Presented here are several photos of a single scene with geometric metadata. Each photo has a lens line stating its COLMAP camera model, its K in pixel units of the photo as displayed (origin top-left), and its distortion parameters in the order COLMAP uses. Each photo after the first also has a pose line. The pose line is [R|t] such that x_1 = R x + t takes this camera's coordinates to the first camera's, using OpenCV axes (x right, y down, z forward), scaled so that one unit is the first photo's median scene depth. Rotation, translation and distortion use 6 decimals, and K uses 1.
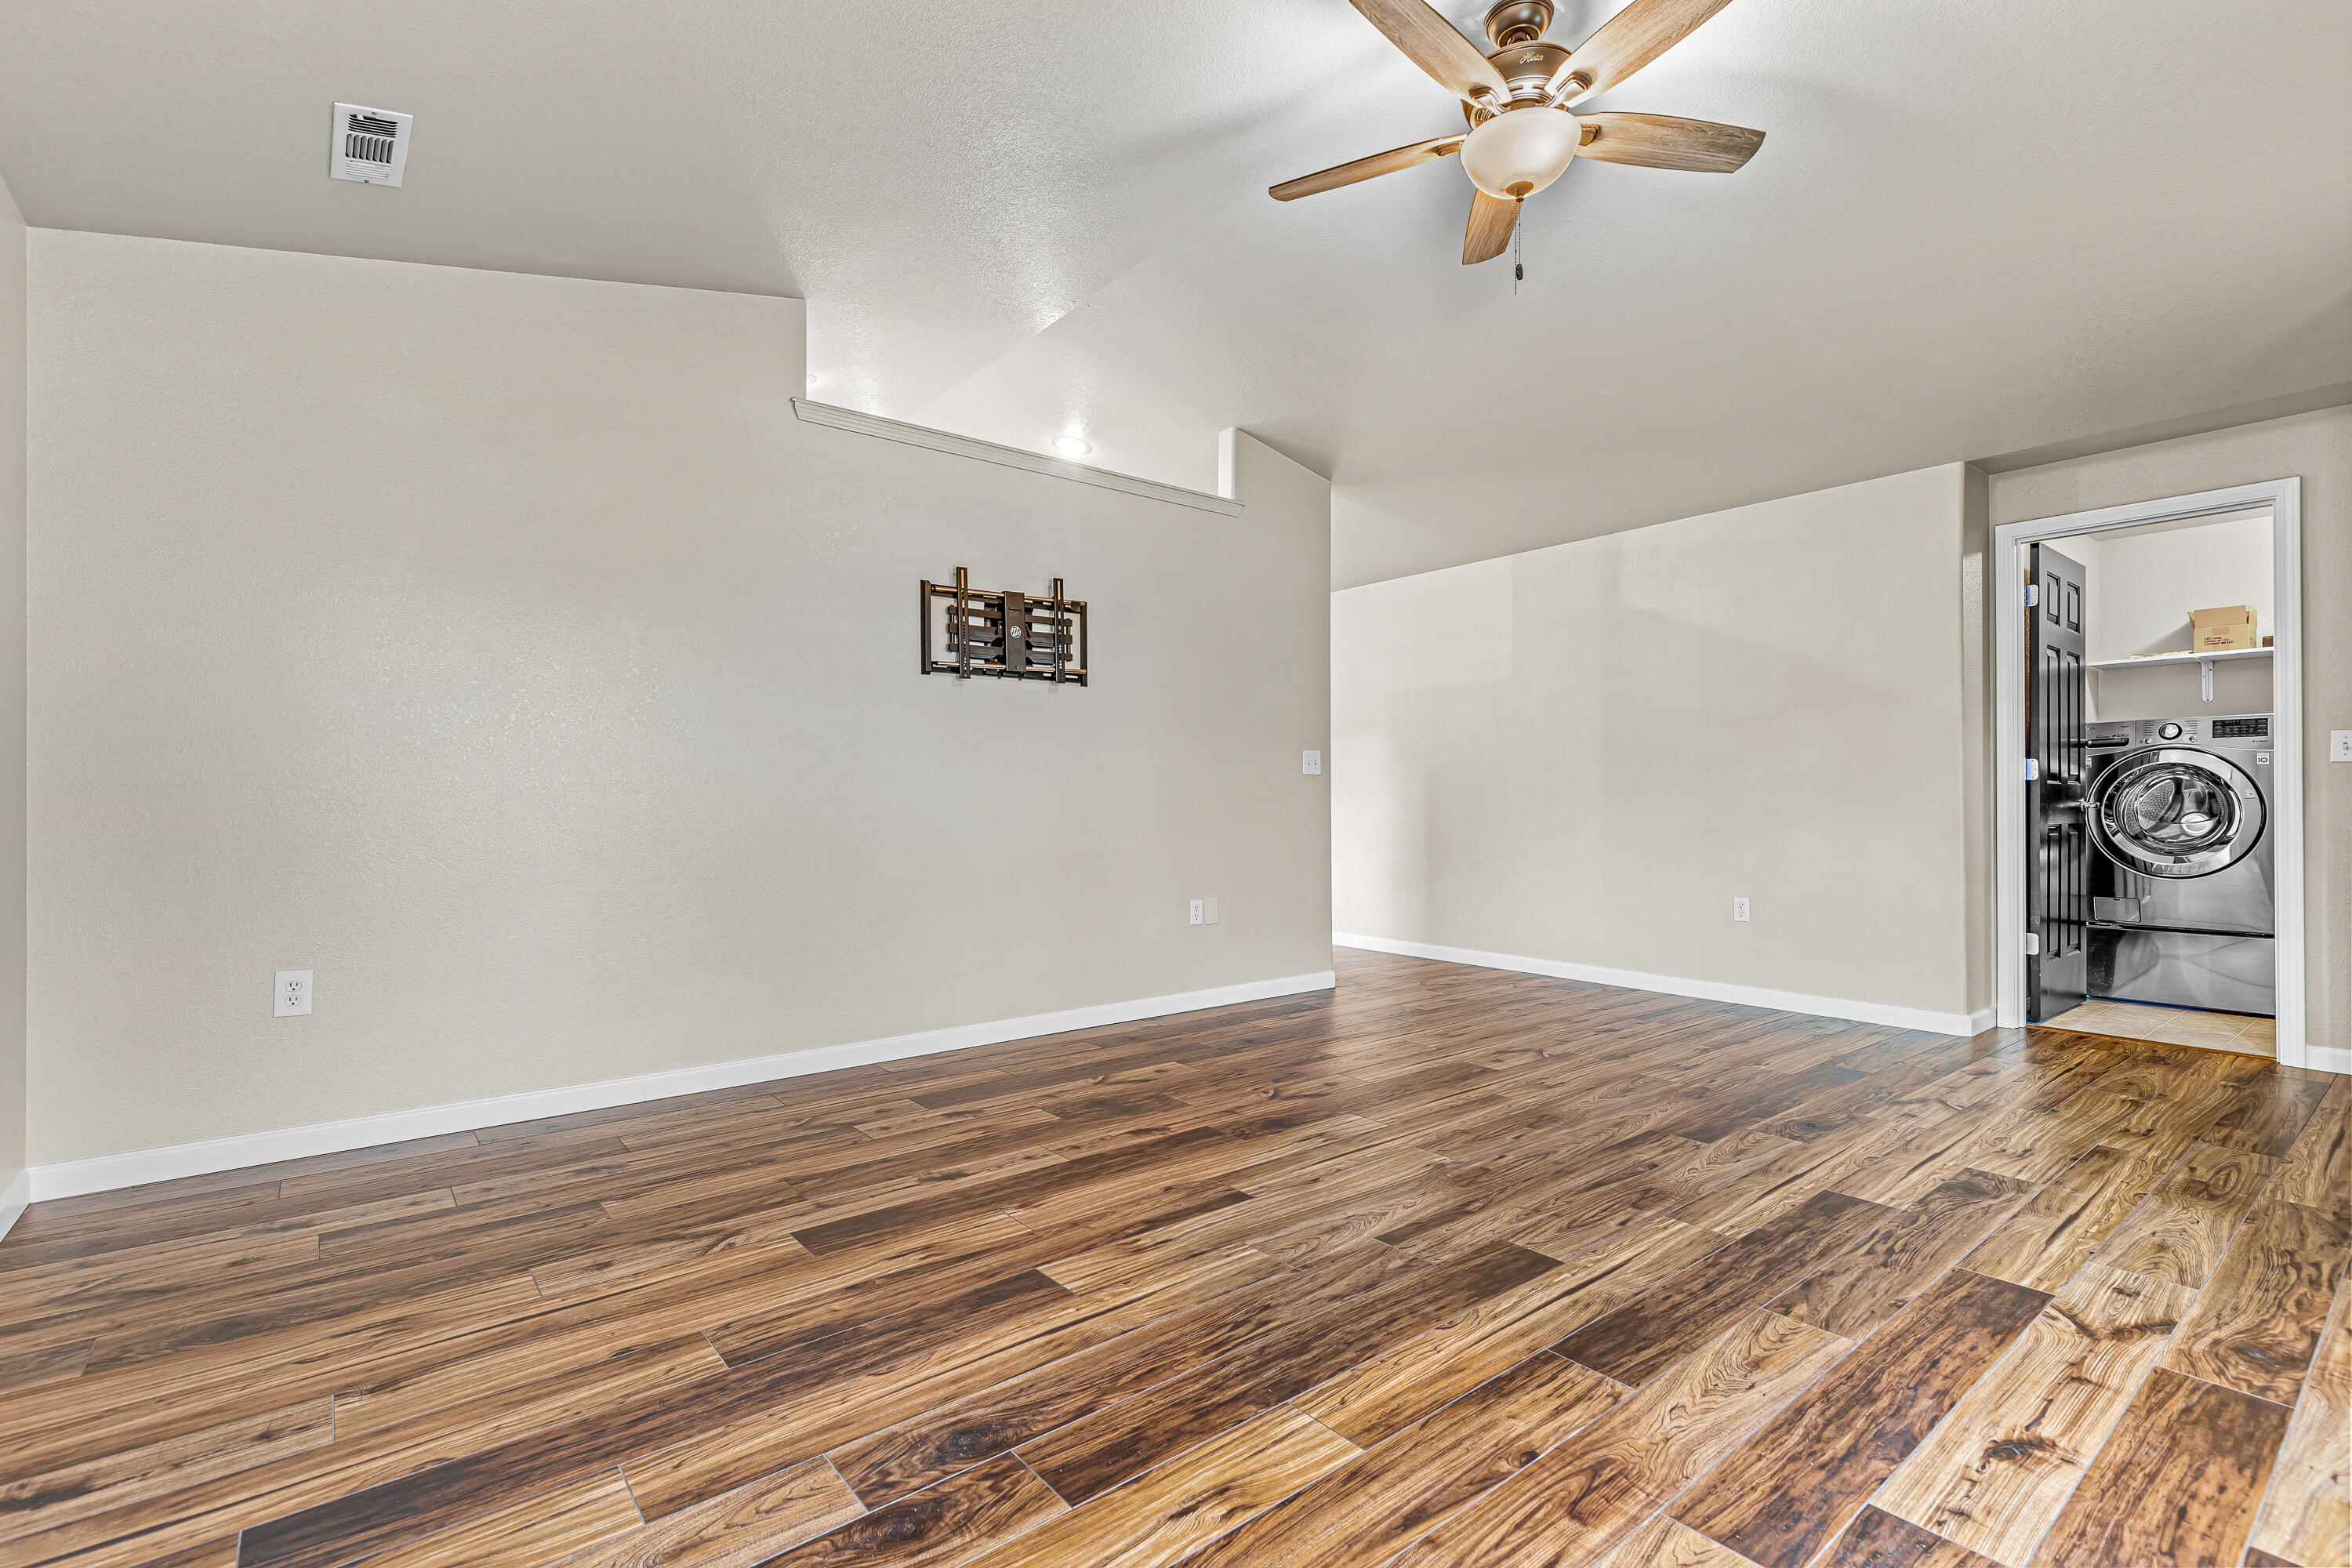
lens RADIAL K [[1056.5, 0, 1177.5], [0, 1056.5, 798.6], [0, 0, 1]] dist [0.008705, -0.000803]
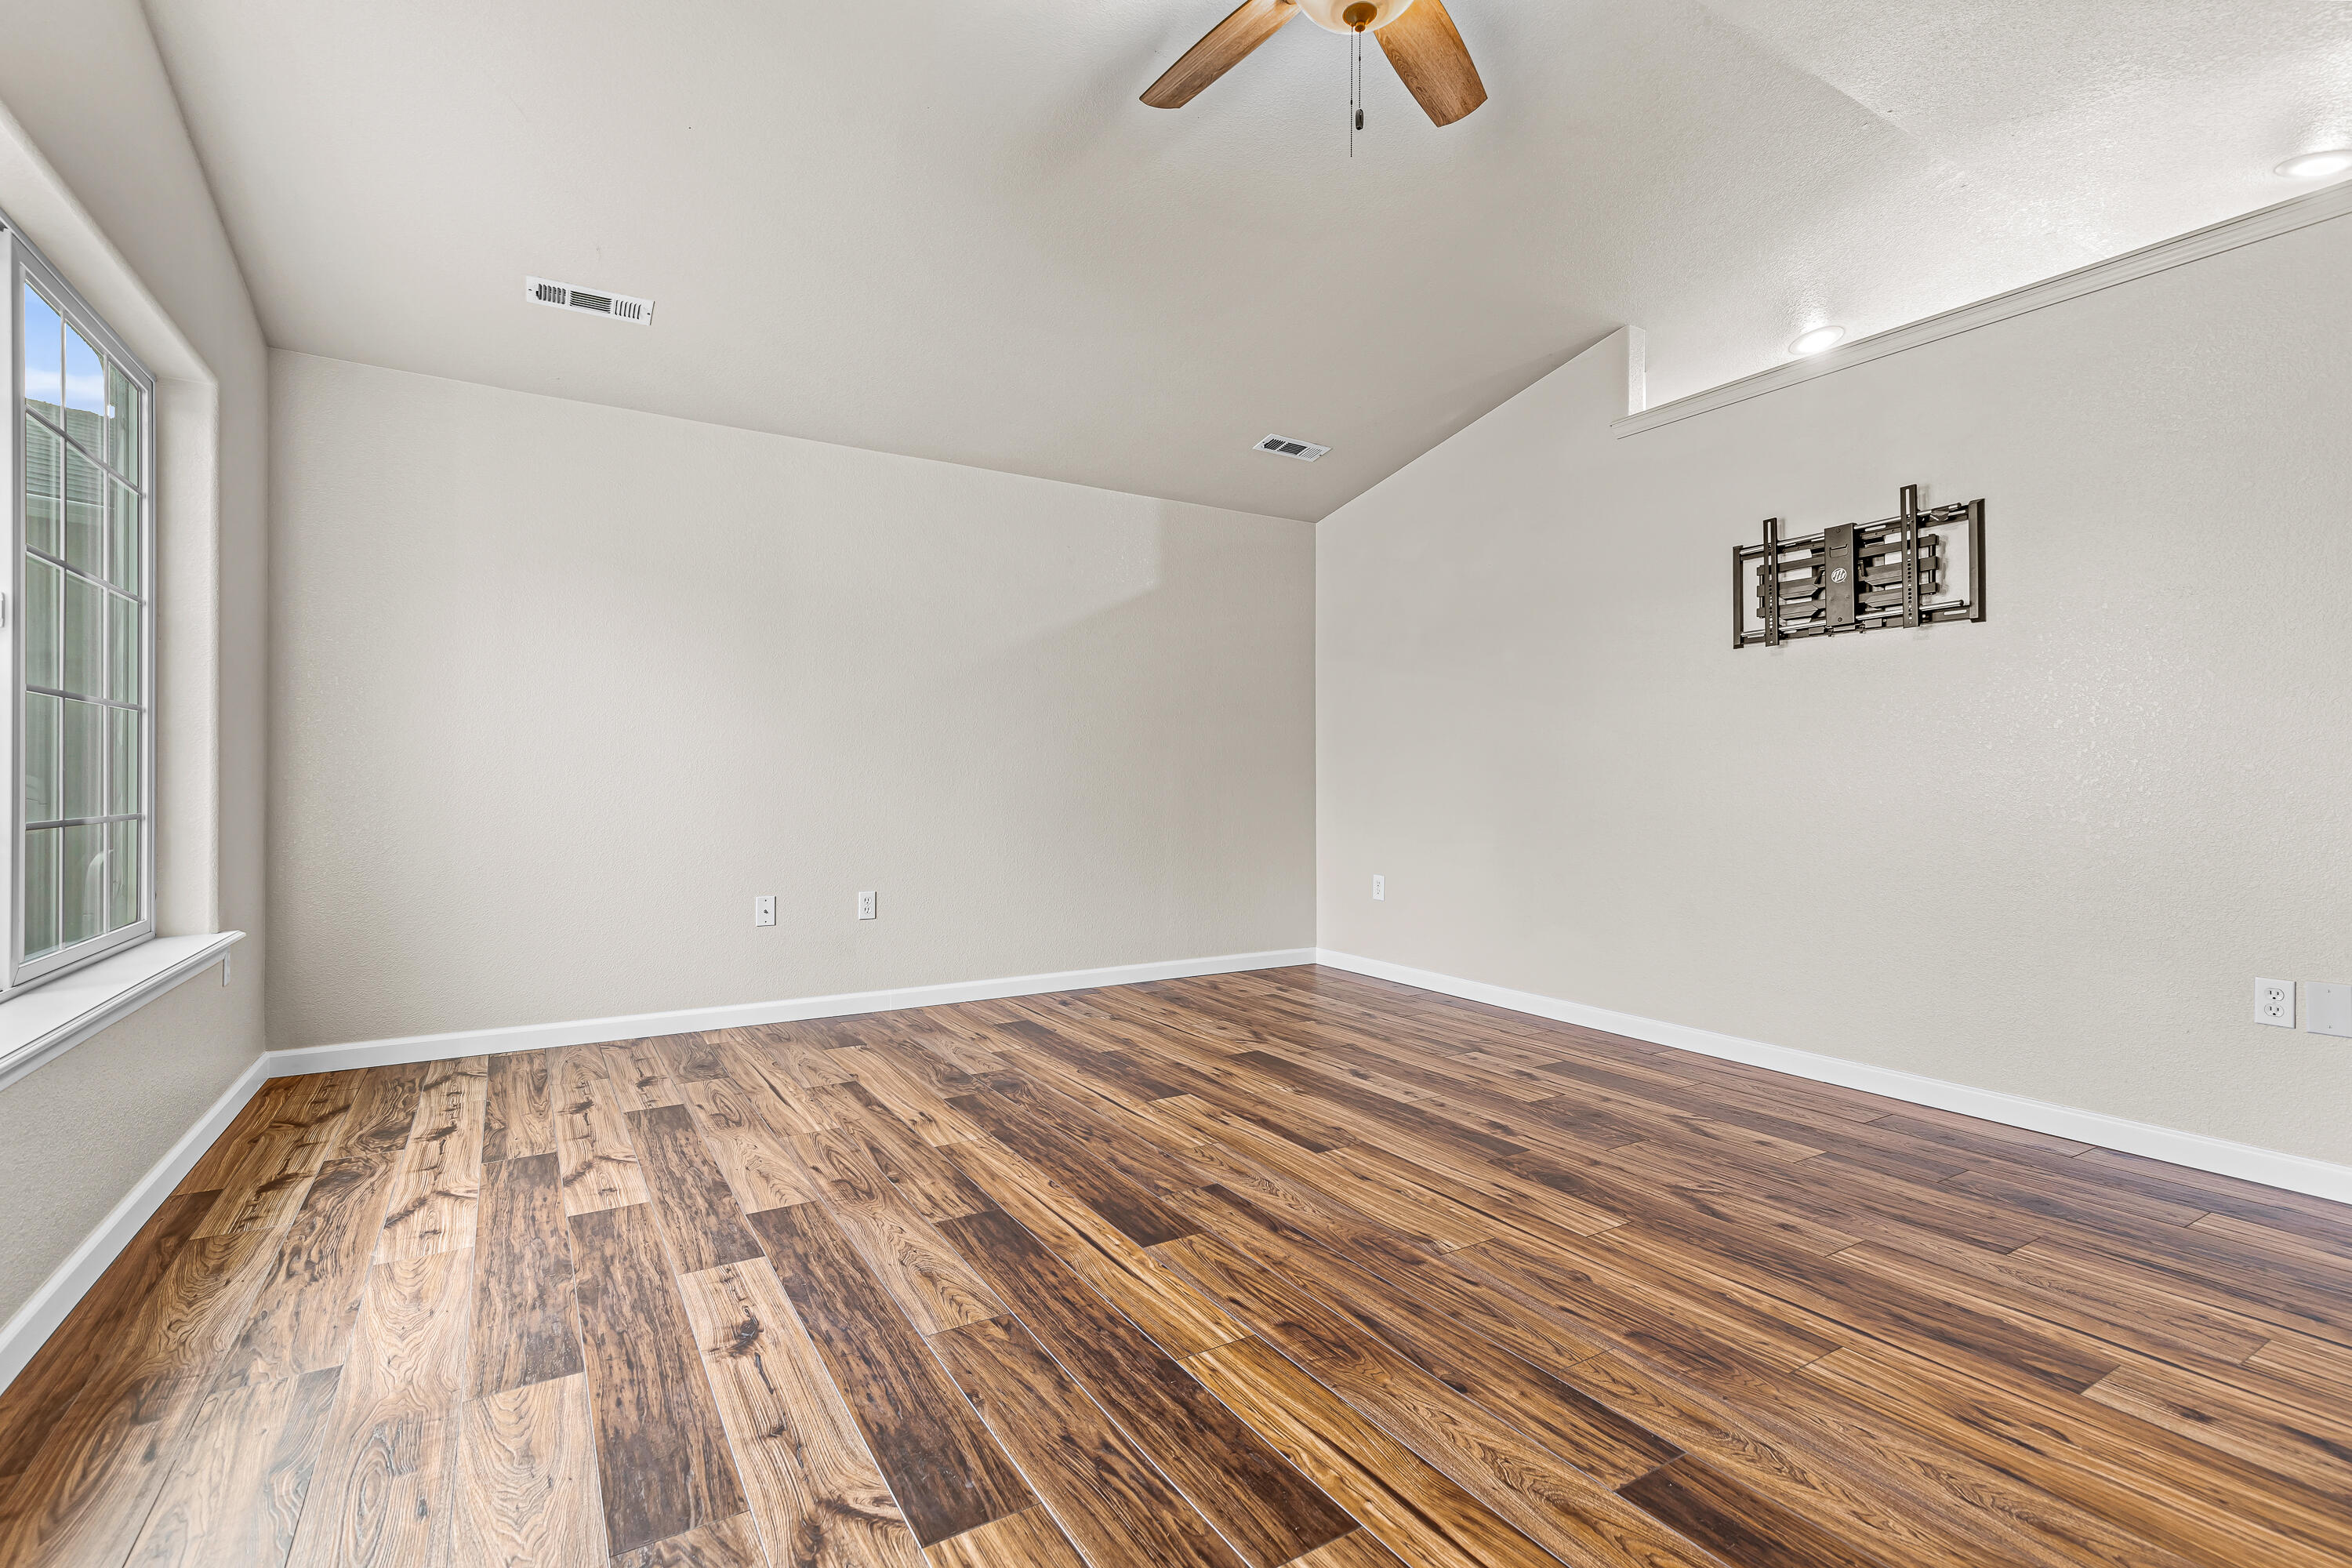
lens RADIAL K [[1070.2, 0, 1180.7], [0, 1070.2, 776.5], [0, 0, 1]] dist [0.008434, 0.000263]
pose [[-0.115279, -0.003898, -0.993326, 1.182808], [-0.004268, 0.999985, -0.003429, -0.000818], [0.993324, 0.003844, -0.115294, 0.997081]]
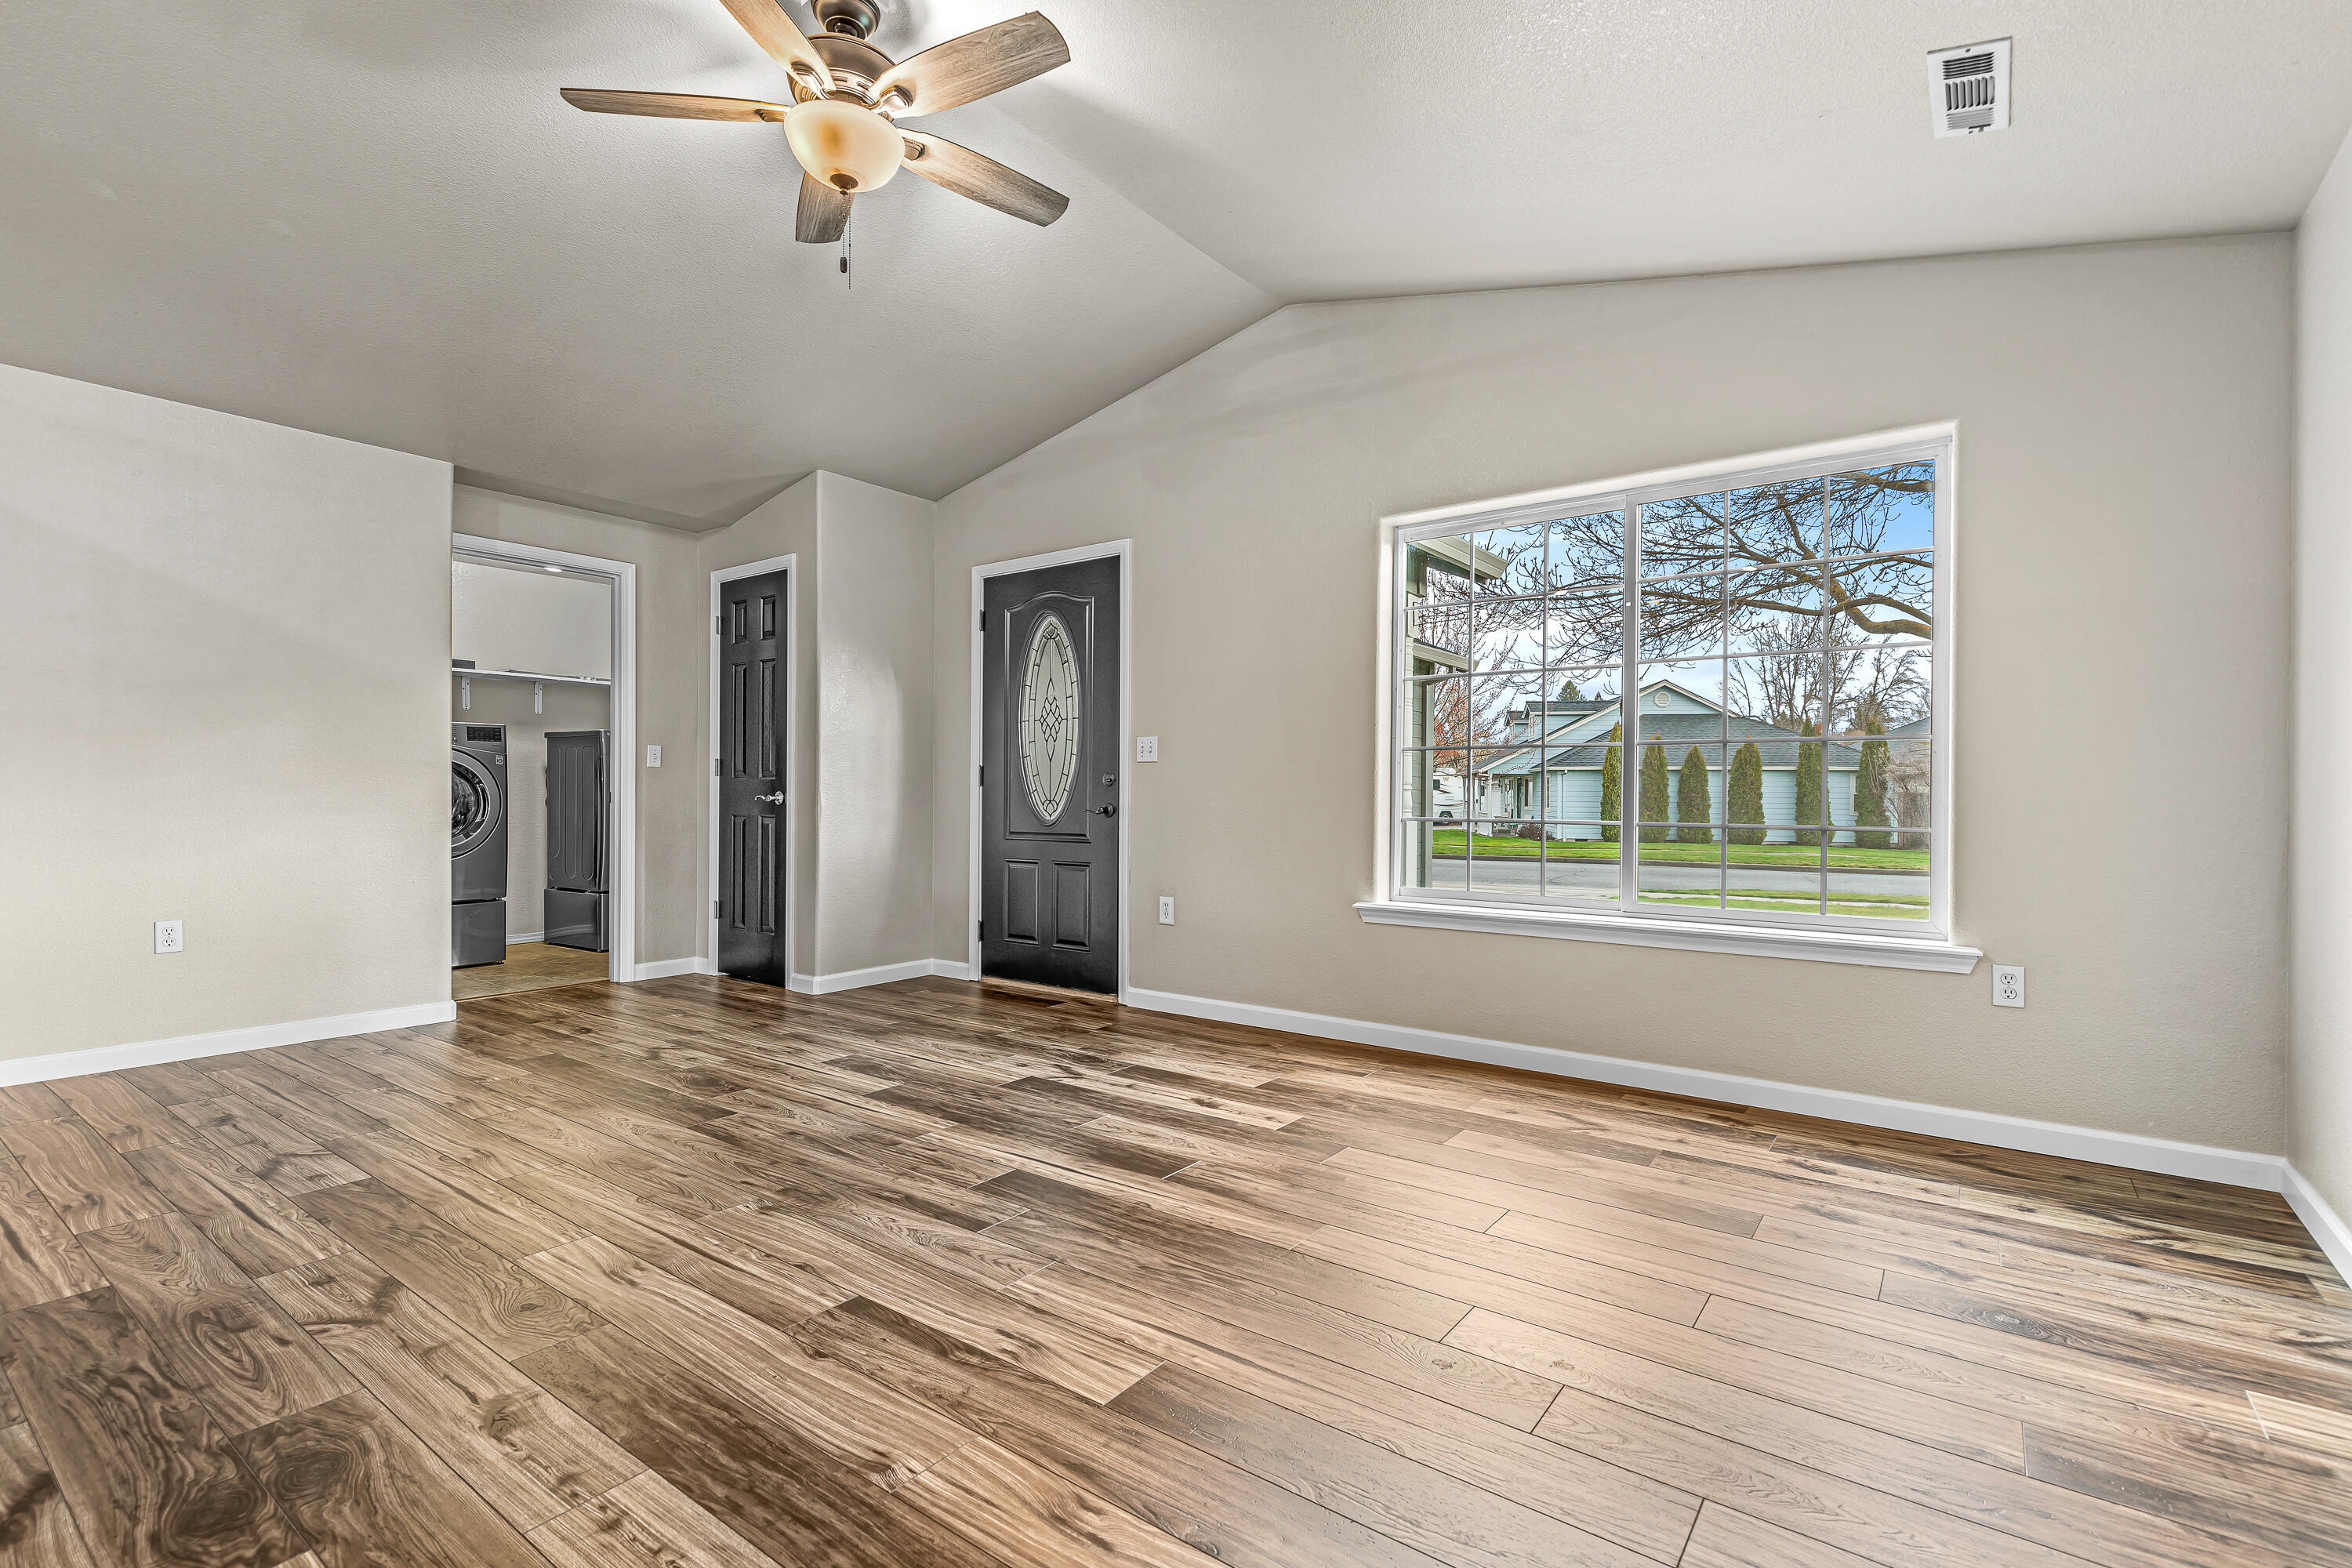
lens RADIAL K [[1077.9, 0, 1181.7], [0, 1077.9, 785.6], [0, 0, 1]] dist [0.008749, 0.000130]
pose [[-0.253775, 0.007765, 0.967232, -0.778411], [-0.003718, 0.999953, -0.009003, 0.003312], [-0.967256, -0.005881, -0.253734, 0.983734]]
